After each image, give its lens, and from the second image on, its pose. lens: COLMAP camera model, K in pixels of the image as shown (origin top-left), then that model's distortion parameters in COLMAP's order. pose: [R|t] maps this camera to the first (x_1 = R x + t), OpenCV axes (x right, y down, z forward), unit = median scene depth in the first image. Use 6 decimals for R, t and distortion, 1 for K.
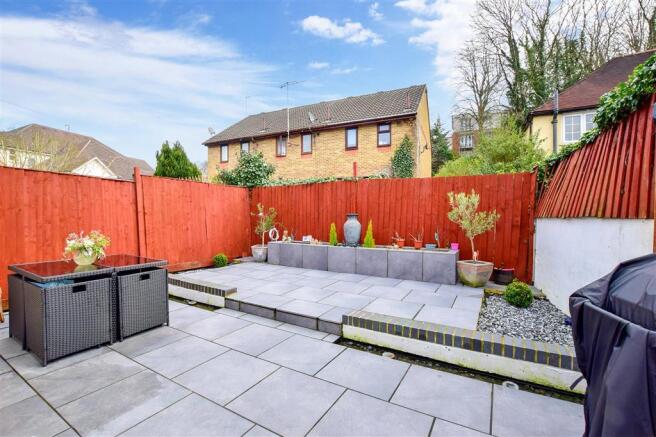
lens RADIAL K [[287.5, 0, 328.0], [0, 287.5, 218.5], [0, 0, 1]] dist [-0.031880, 0.000096]
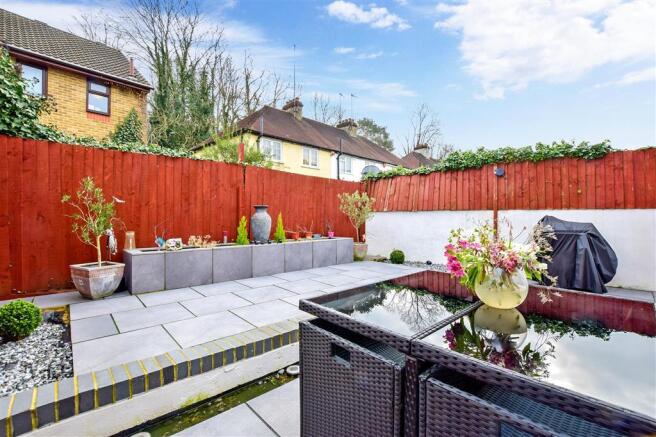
lens RADIAL K [[287.5, 0, 328.0], [0, 287.5, 218.5], [0, 0, 1]] dist [-0.031880, 0.000096]
pose [[0.293677, -0.002645, 0.955901, -0.571777], [0.008066, 0.999967, 0.000289, 0.021157], [-0.955871, 0.007625, 0.293689, 0.489929]]
